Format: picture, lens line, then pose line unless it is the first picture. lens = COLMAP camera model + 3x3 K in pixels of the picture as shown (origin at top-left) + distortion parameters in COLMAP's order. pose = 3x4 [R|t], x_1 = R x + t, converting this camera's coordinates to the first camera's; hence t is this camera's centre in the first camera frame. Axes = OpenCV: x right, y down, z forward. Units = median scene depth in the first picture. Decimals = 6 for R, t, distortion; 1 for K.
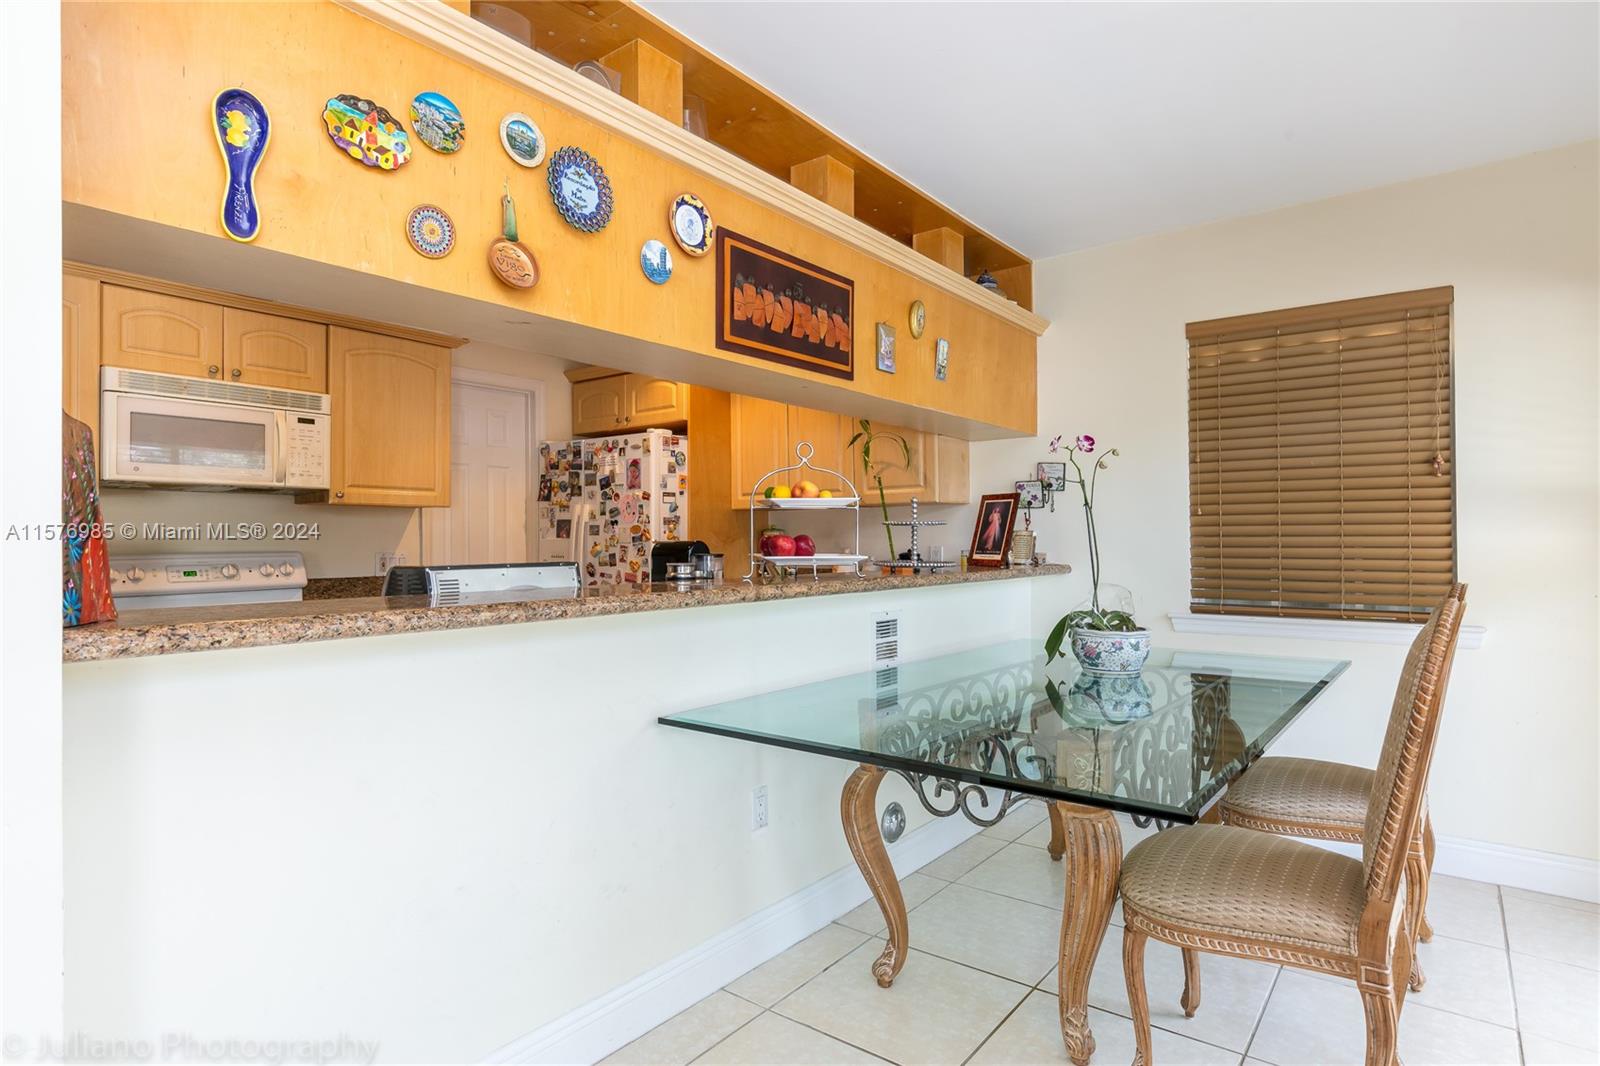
lens RADIAL K [[878.5, 0, 797.4], [0, 878.5, 533.2], [0, 0, 1]] dist [-0.001214, 0.000826]
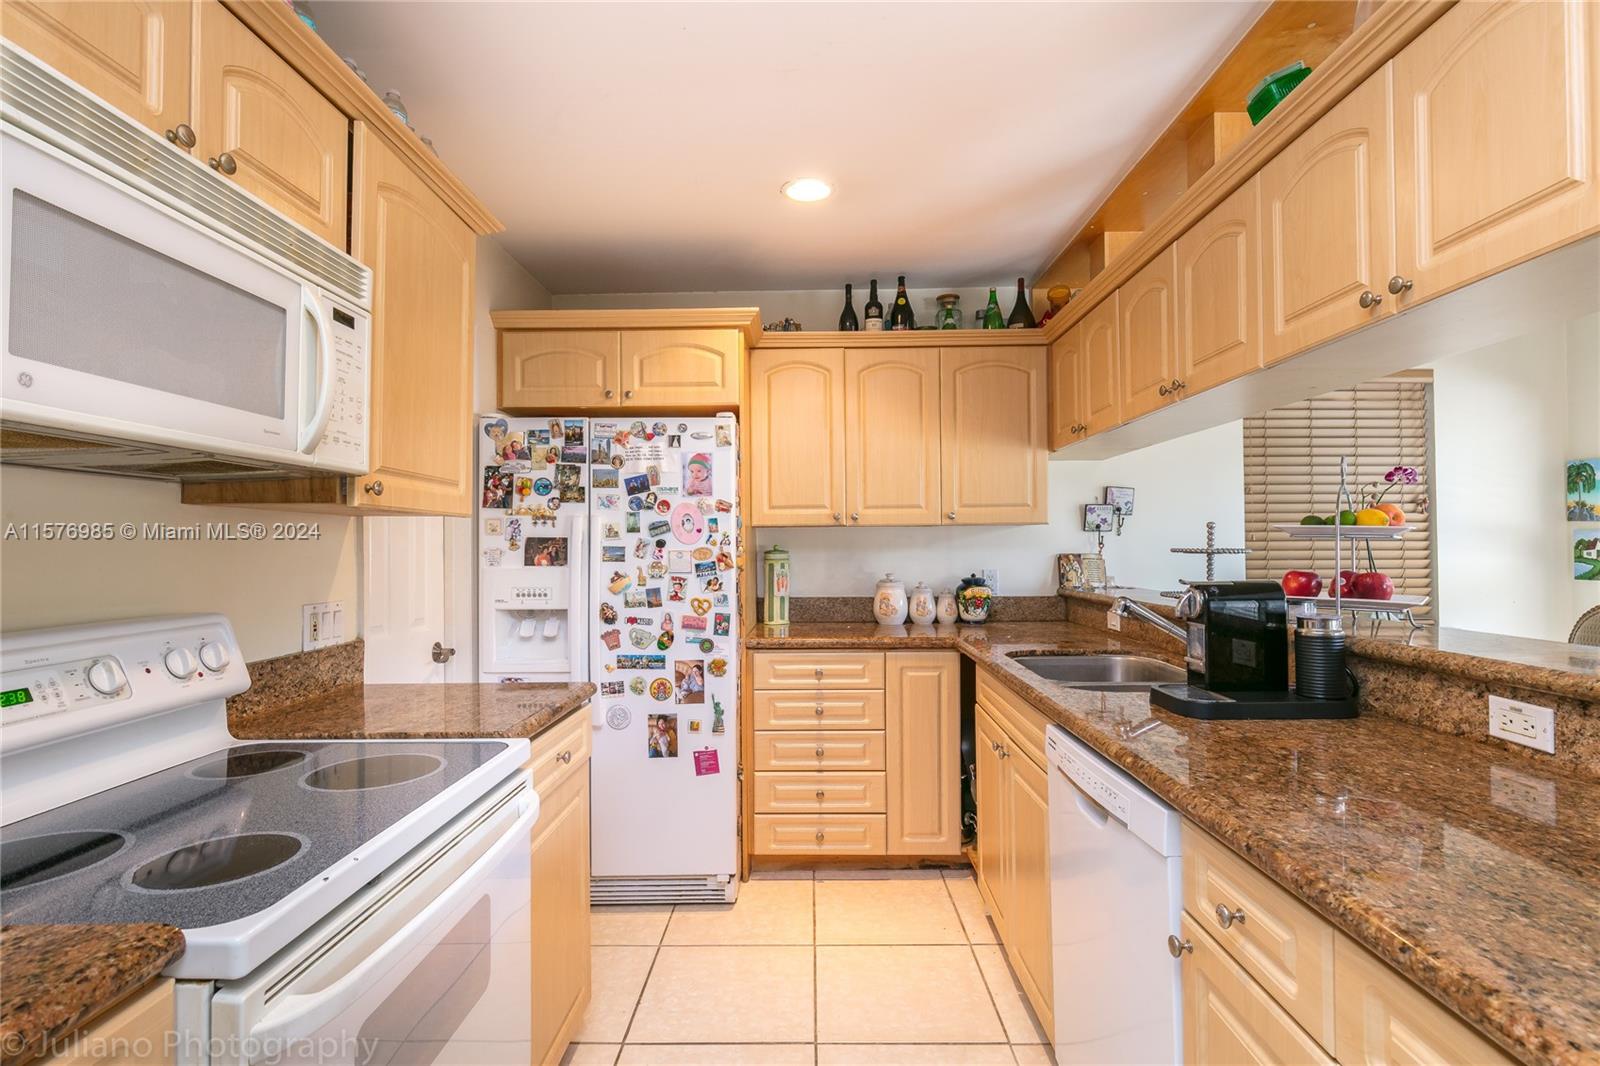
lens RADIAL K [[797.7, 0, 806.9], [0, 797.7, 532.1], [0, 0, 1]] dist [0.003874, -0.000057]
pose [[0.796955, 0.011494, 0.603929, -0.489542], [-0.004169, 0.999900, -0.013529, -0.012706], [-0.604024, 0.008265, 0.796923, 0.430565]]
